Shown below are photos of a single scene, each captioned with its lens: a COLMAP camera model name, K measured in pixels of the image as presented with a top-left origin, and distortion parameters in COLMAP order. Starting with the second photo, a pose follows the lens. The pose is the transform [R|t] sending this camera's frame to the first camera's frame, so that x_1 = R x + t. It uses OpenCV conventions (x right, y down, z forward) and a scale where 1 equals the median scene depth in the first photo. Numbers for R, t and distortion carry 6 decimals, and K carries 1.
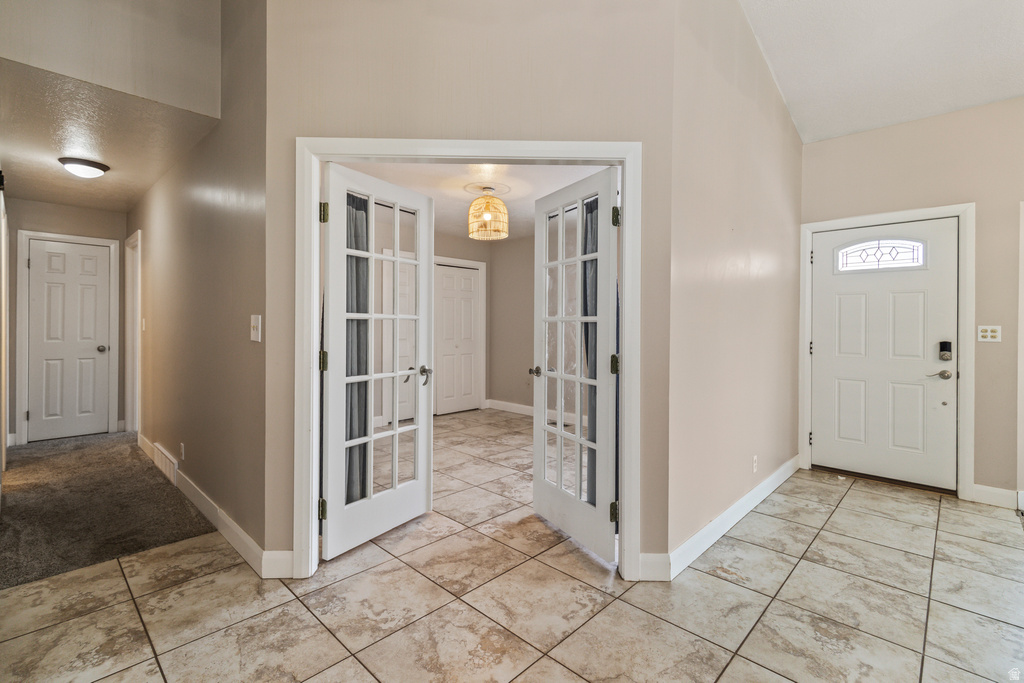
lens RADIAL K [[463.2, 0, 513.3], [0, 463.2, 335.2], [0, 0, 1]] dist [0.010315, -0.001535]
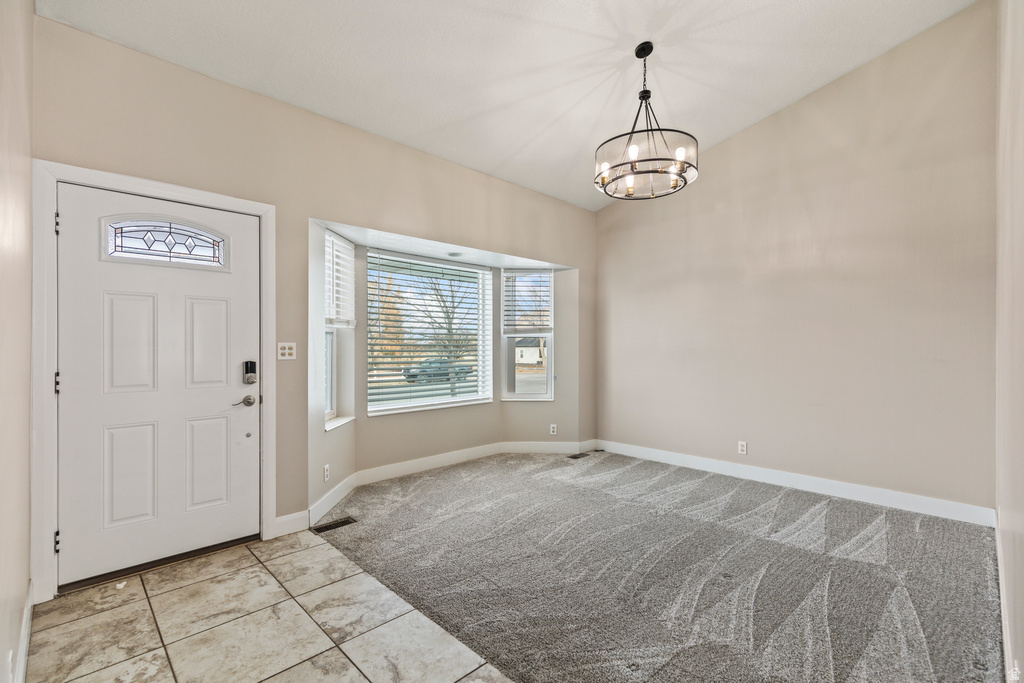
lens RADIAL K [[463.2, 0, 516.9], [0, 463.2, 340.2], [0, 0, 1]] dist [0.010315, -0.001535]
pose [[0.031565, -0.002619, 0.999498, 0.104086], [0.022081, 0.999754, 0.001922, -0.016083], [-0.999258, 0.022010, 0.031615, 0.499703]]
